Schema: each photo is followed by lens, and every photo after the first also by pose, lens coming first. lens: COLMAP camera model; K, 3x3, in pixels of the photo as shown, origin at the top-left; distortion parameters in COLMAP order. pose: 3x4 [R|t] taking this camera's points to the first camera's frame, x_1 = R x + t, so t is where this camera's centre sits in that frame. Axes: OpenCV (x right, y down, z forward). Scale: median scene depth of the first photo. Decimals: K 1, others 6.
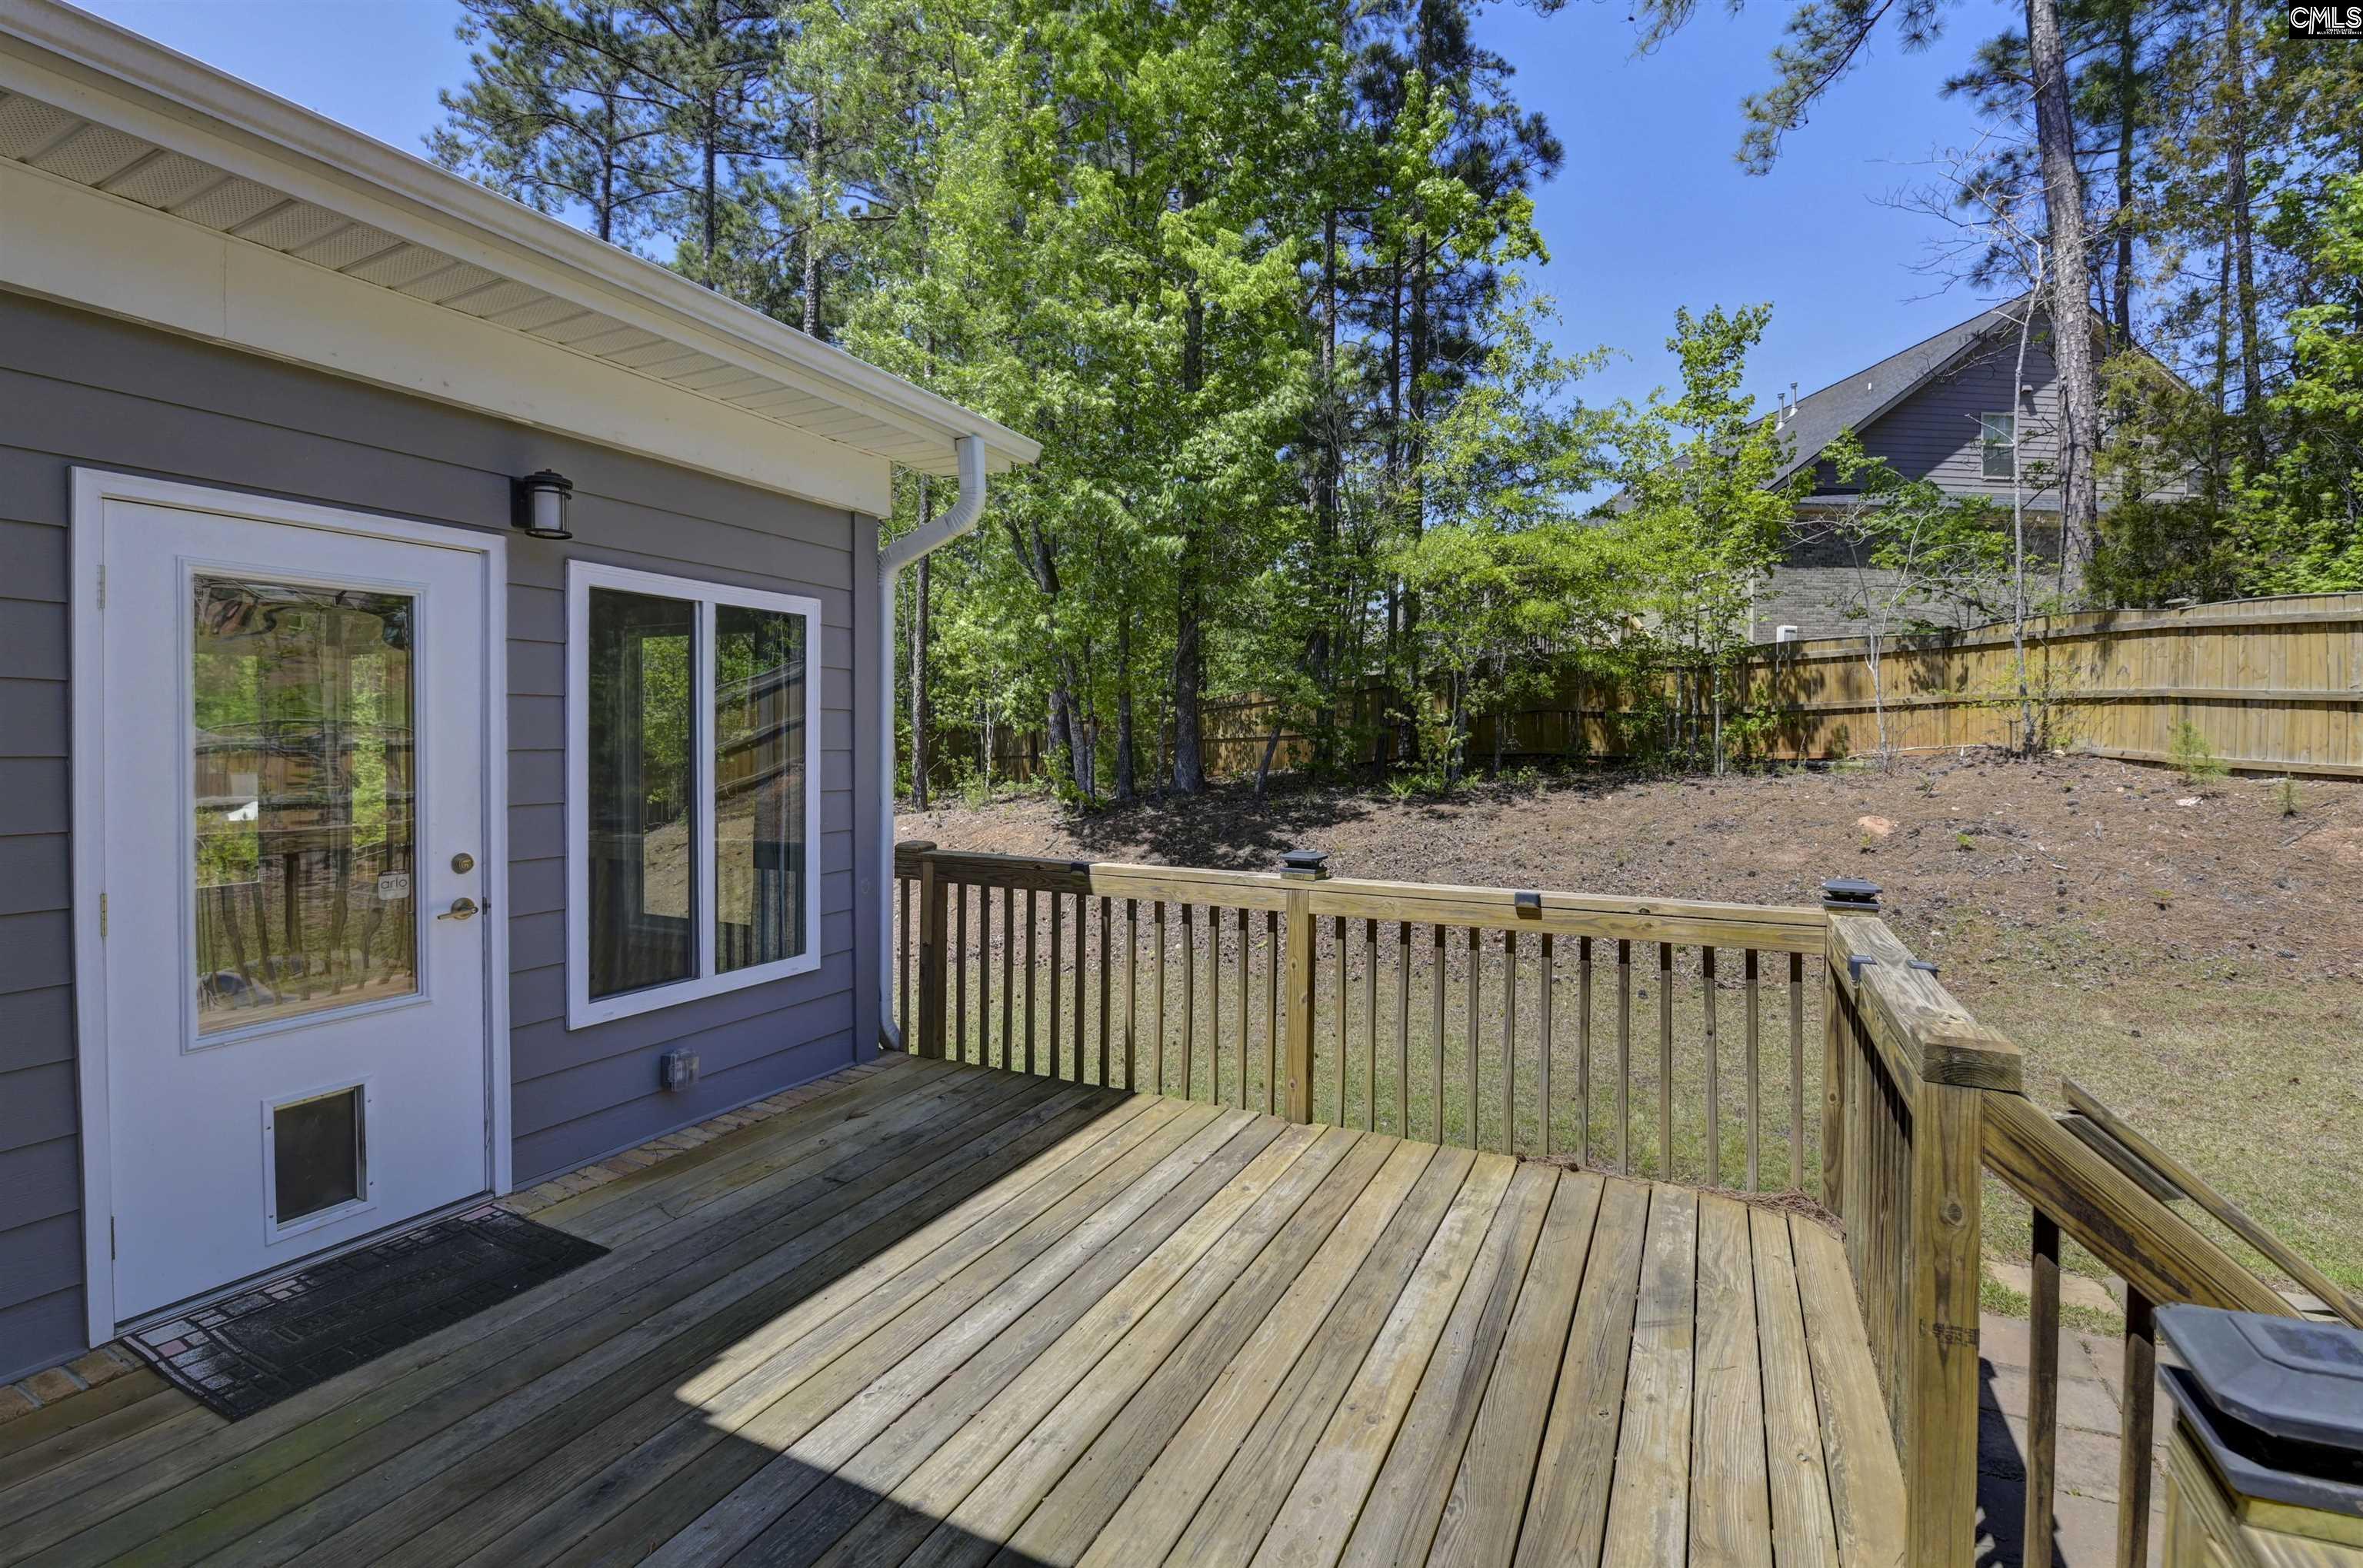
lens RADIAL K [[1064.3, 0, 1169.2], [0, 1064.3, 744.7], [0, 0, 1]] dist [0.002165, -0.012208]
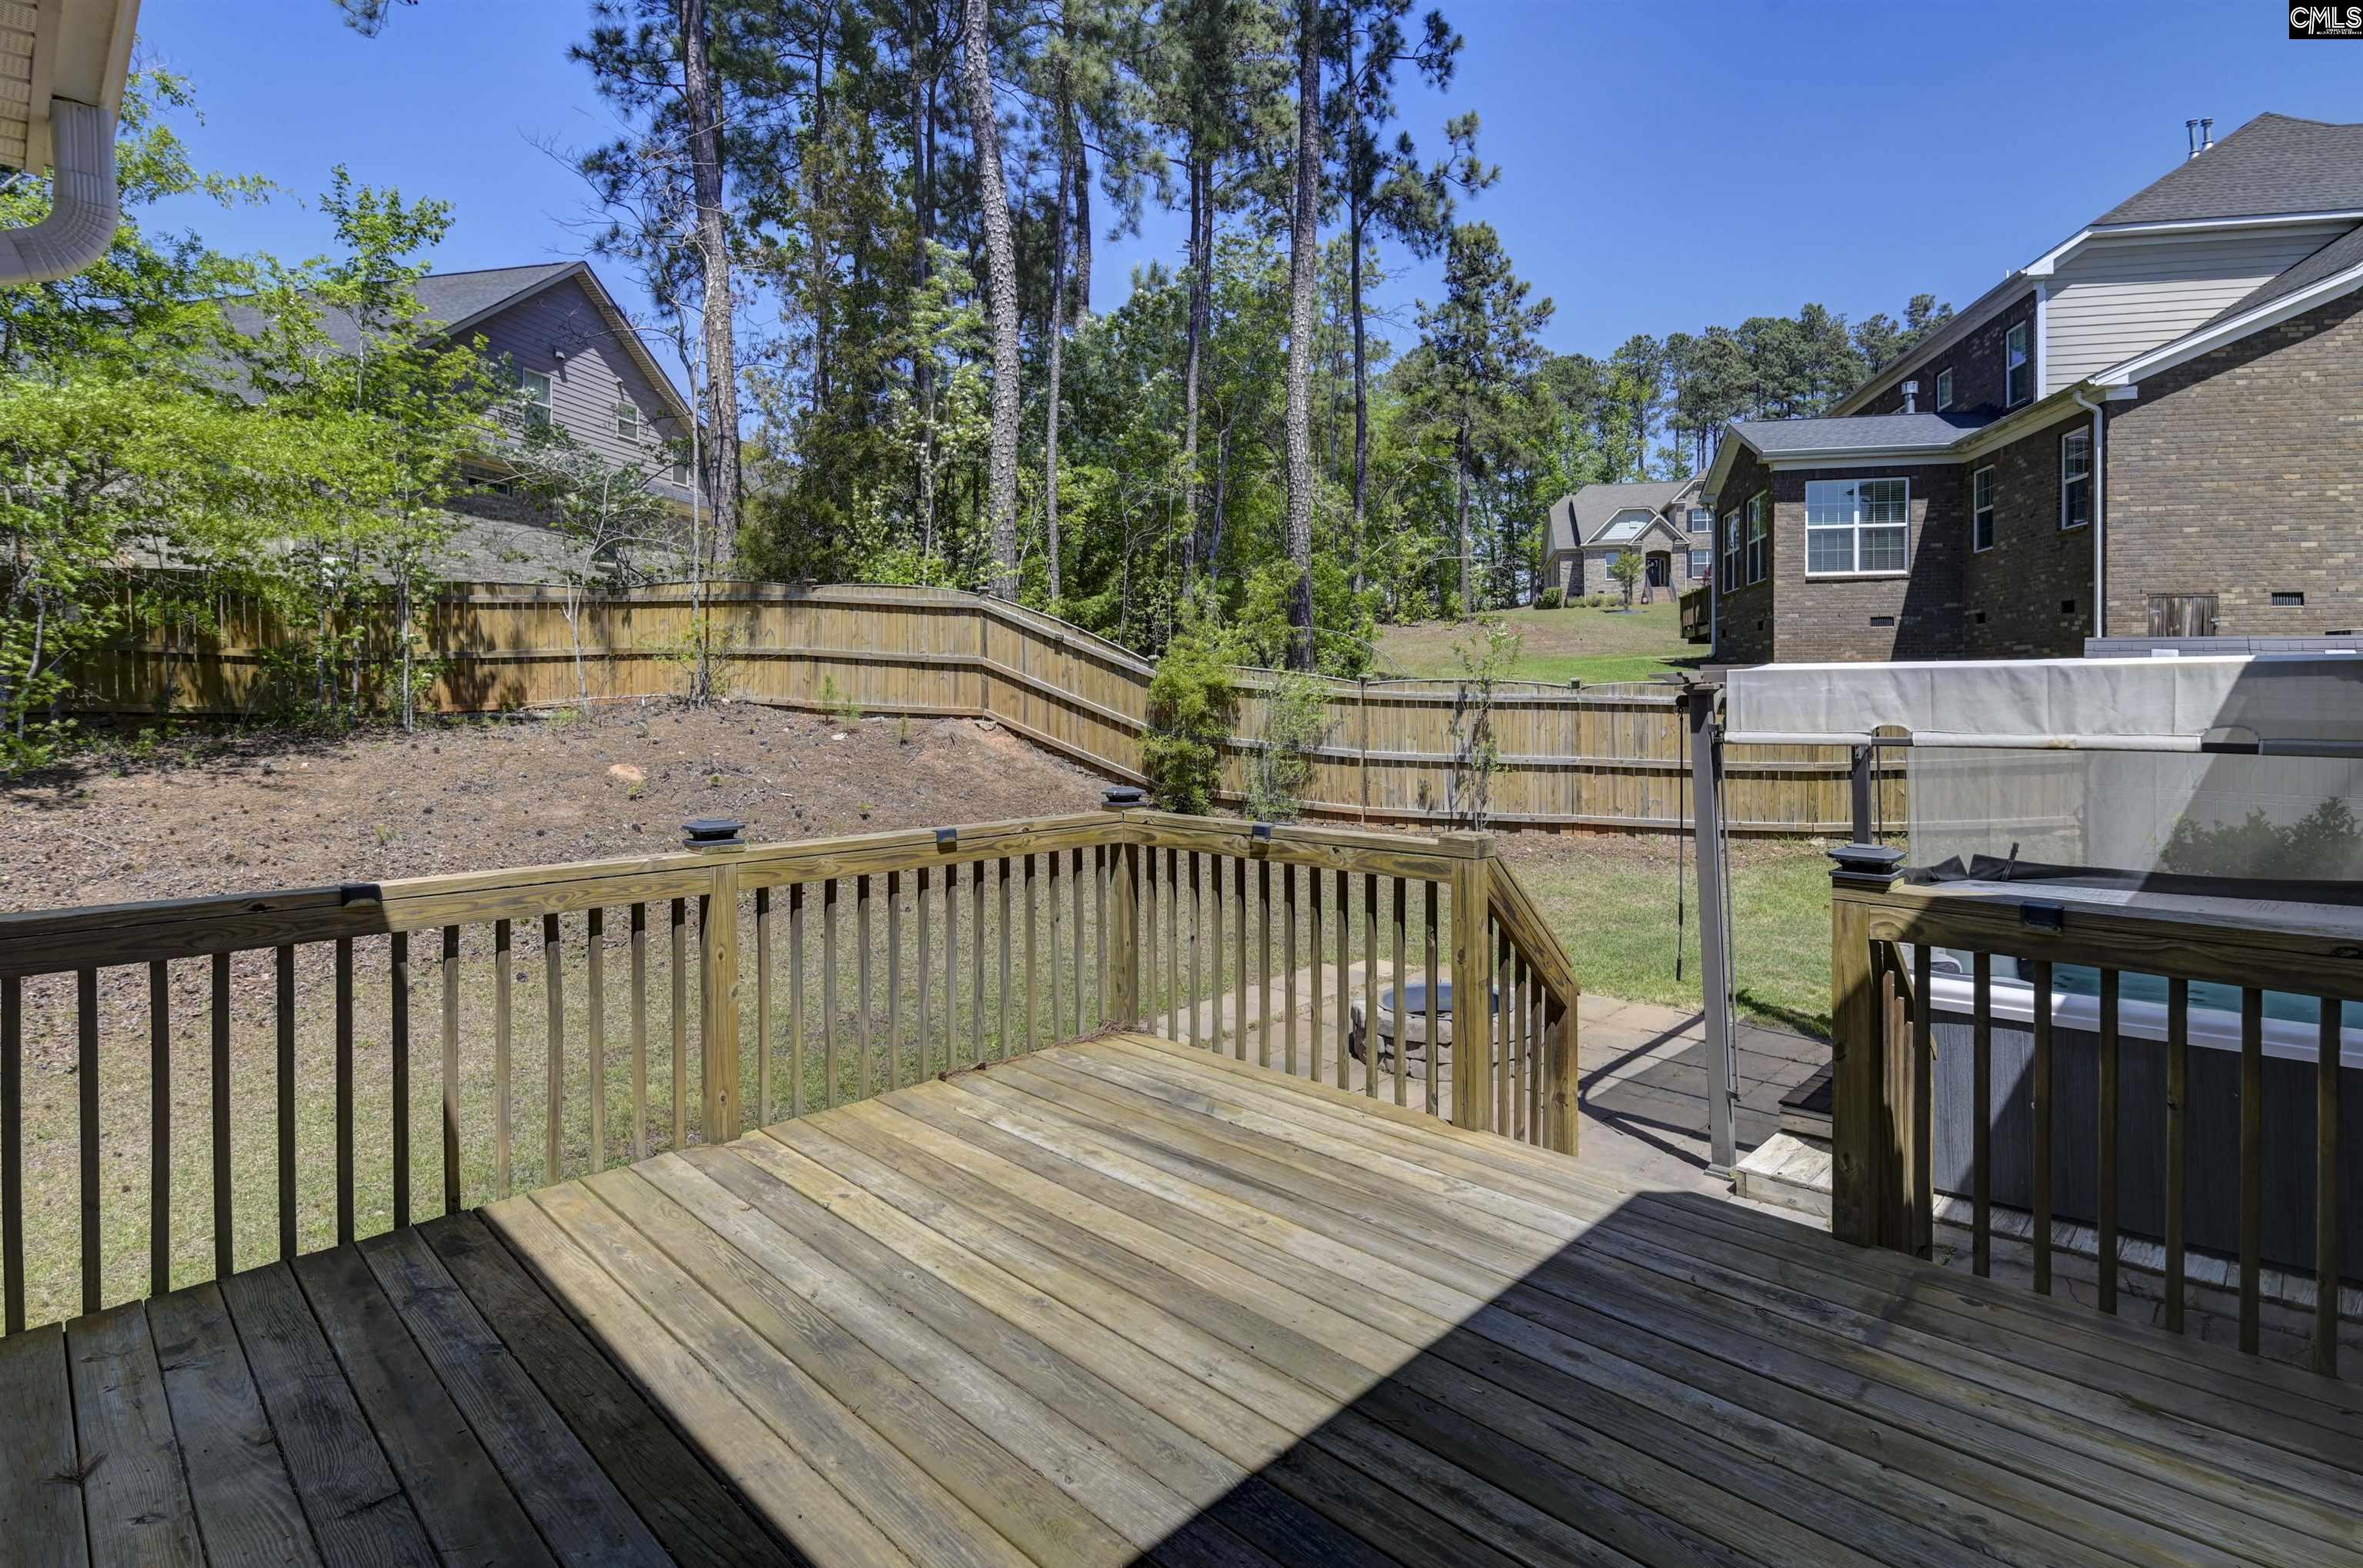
lens RADIAL K [[1174.6, 0, 1179.9], [0, 1174.6, 691.1], [0, 0, 1]] dist [-0.003127, -0.000878]
pose [[0.302235, -0.002322, 0.953230, -0.626082], [0.007267, 0.999974, 0.000132, 0.001311], [-0.953206, 0.006887, 0.302244, 0.357564]]
